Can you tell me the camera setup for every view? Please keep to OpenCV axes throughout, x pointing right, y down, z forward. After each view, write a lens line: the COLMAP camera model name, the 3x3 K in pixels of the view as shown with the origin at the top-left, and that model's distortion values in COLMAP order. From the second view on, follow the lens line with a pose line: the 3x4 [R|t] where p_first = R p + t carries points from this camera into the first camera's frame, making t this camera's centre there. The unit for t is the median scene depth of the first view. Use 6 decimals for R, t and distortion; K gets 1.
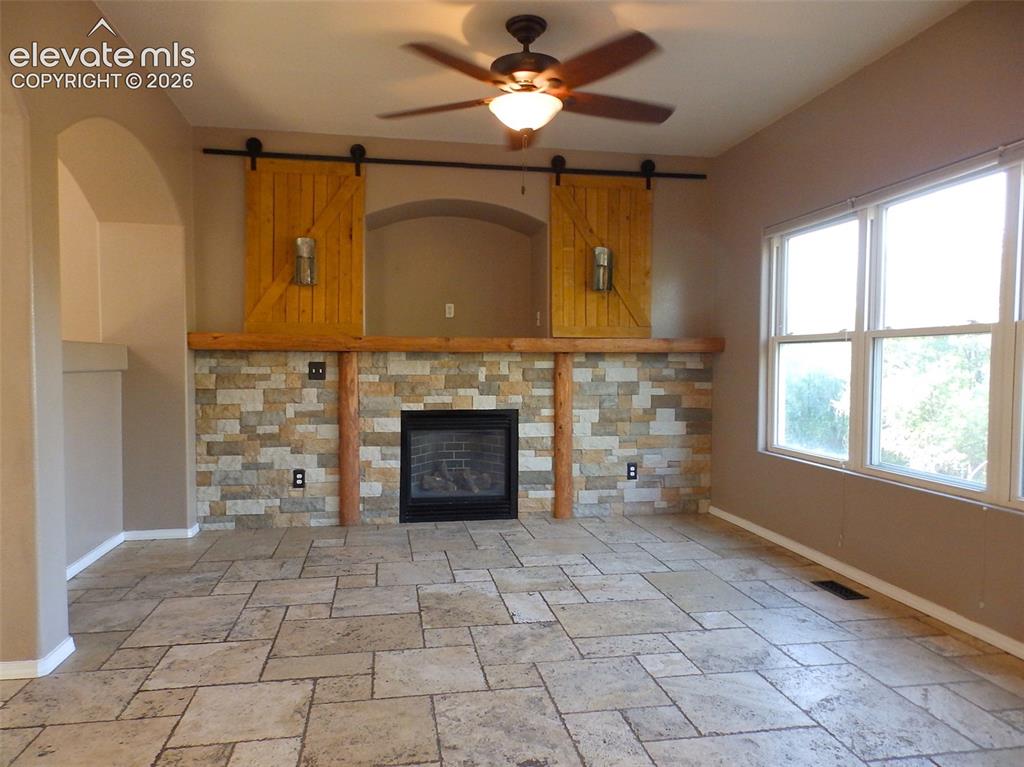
lens RADIAL K [[692.6, 0, 512.0], [0, 692.6, 387.8], [0, 0, 1]] dist [0.009558, 0.003211]
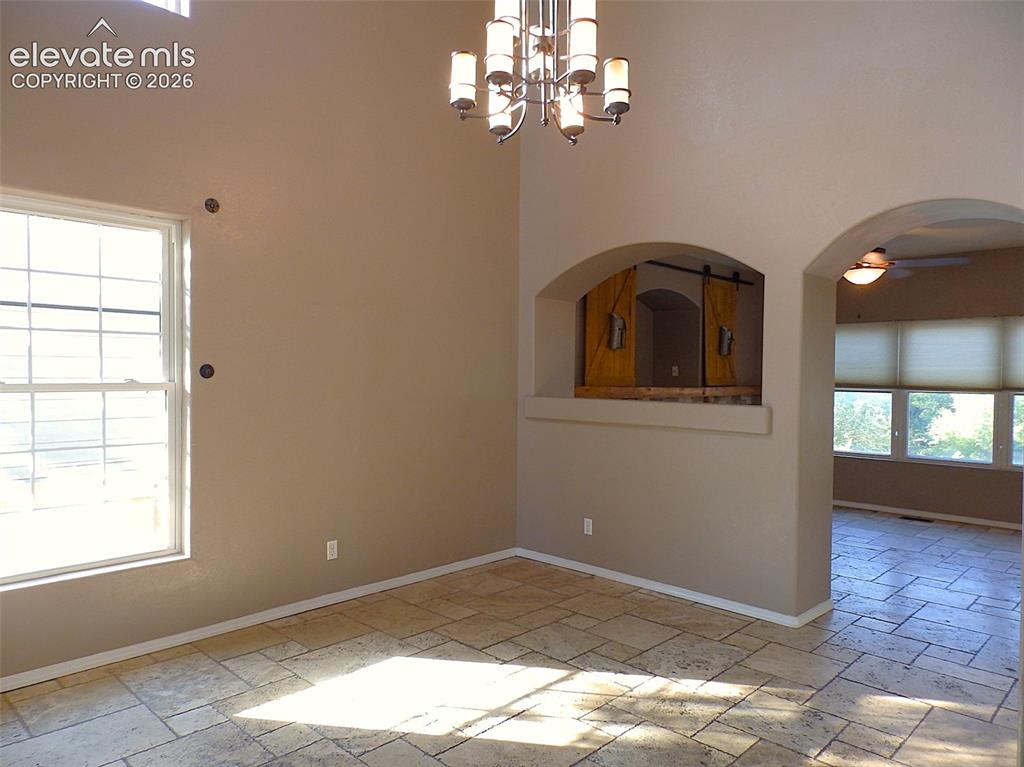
lens RADIAL K [[692.6, 0, 512.2], [0, 692.6, 382.4], [0, 0, 1]] dist [0.009558, 0.003211]
pose [[0.822830, 0.001724, 0.568285, -1.209697], [0.007822, 0.999866, -0.014358, -0.066376], [-0.568234, 0.016260, 0.822707, 0.009187]]
